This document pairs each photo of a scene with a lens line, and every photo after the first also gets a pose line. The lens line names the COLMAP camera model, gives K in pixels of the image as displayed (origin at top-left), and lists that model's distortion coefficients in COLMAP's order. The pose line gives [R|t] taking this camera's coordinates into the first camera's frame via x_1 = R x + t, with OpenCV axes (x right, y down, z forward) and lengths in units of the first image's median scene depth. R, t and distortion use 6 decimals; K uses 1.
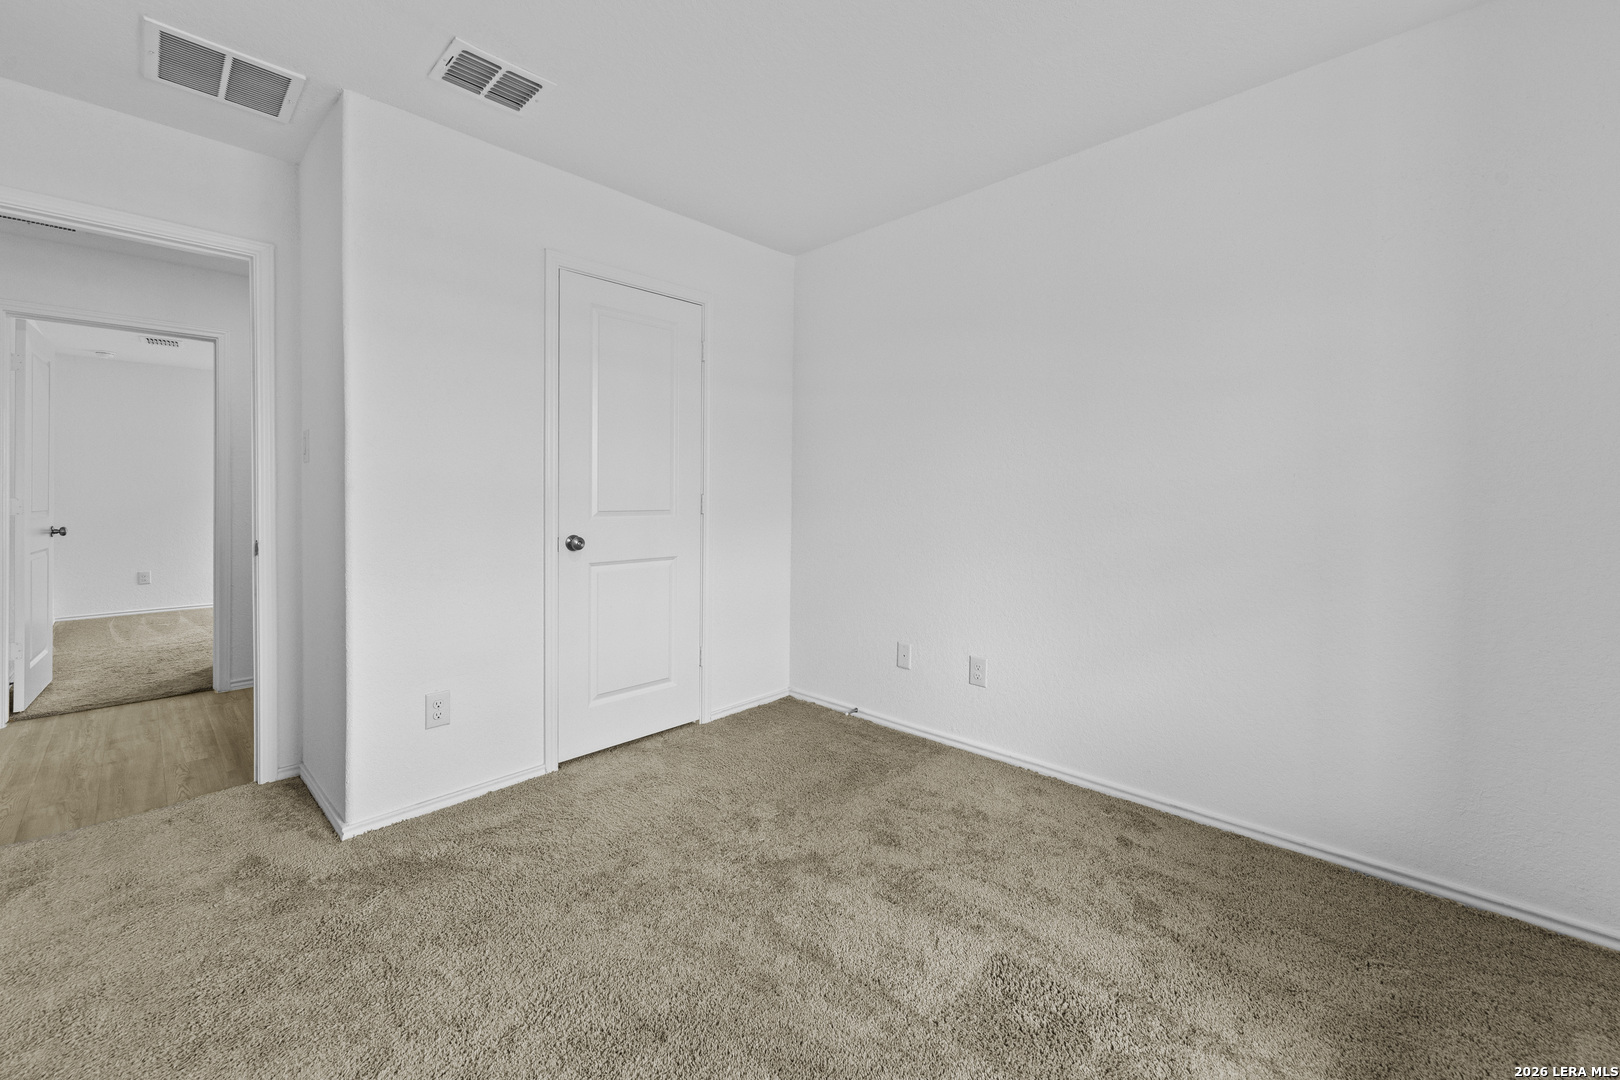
lens RADIAL K [[644.9, 0, 809.5], [0, 644.9, 516.0], [0, 0, 1]] dist [-0.000160, -0.000033]
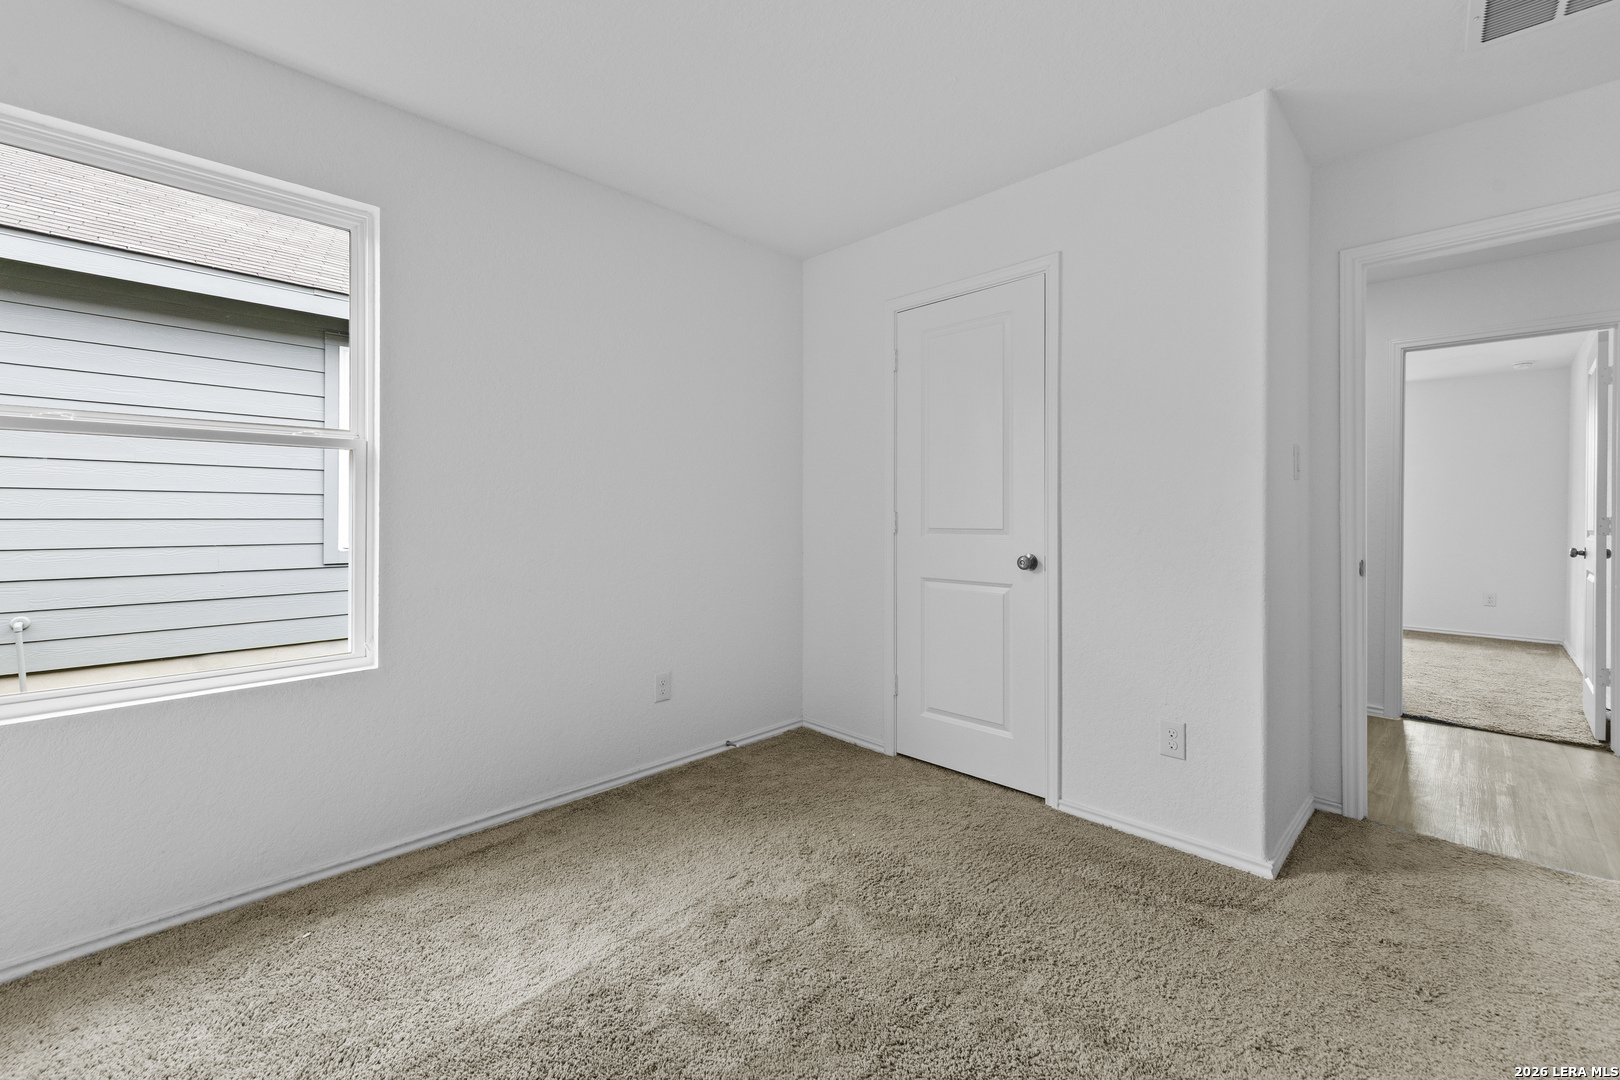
lens RADIAL K [[682.3, 0, 810.8], [0, 682.3, 517.3], [0, 0, 1]] dist [-0.000628, -0.000177]
pose [[-0.032950, 0.000533, -0.999457, 0.696587], [-0.029038, 0.999577, 0.001490, -0.019139], [0.999035, 0.029071, -0.032920, 0.764582]]
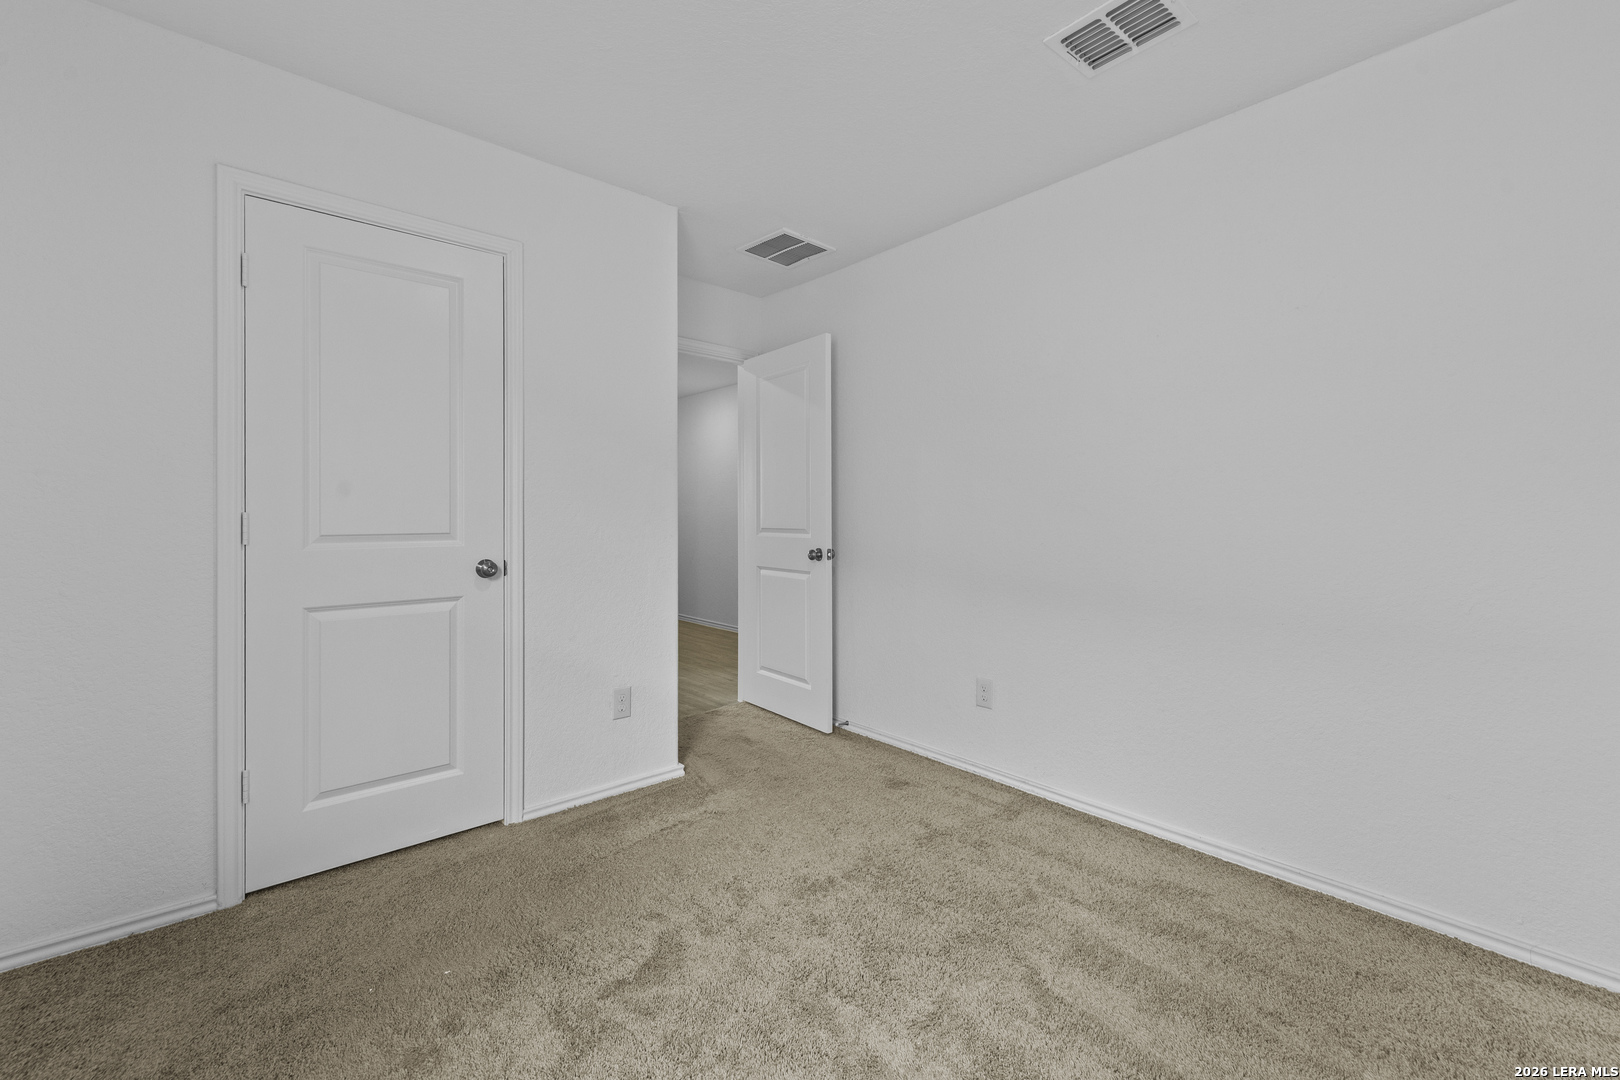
lens RADIAL K [[644.9, 0, 809.5], [0, 644.9, 516.0], [0, 0, 1]] dist [-0.000160, -0.000033]
pose [[0.994801, -0.000775, -0.101831, 0.260794], [-0.002181, 0.999580, -0.028908, -0.008400], [0.101811, 0.028980, 0.994382, 0.309259]]
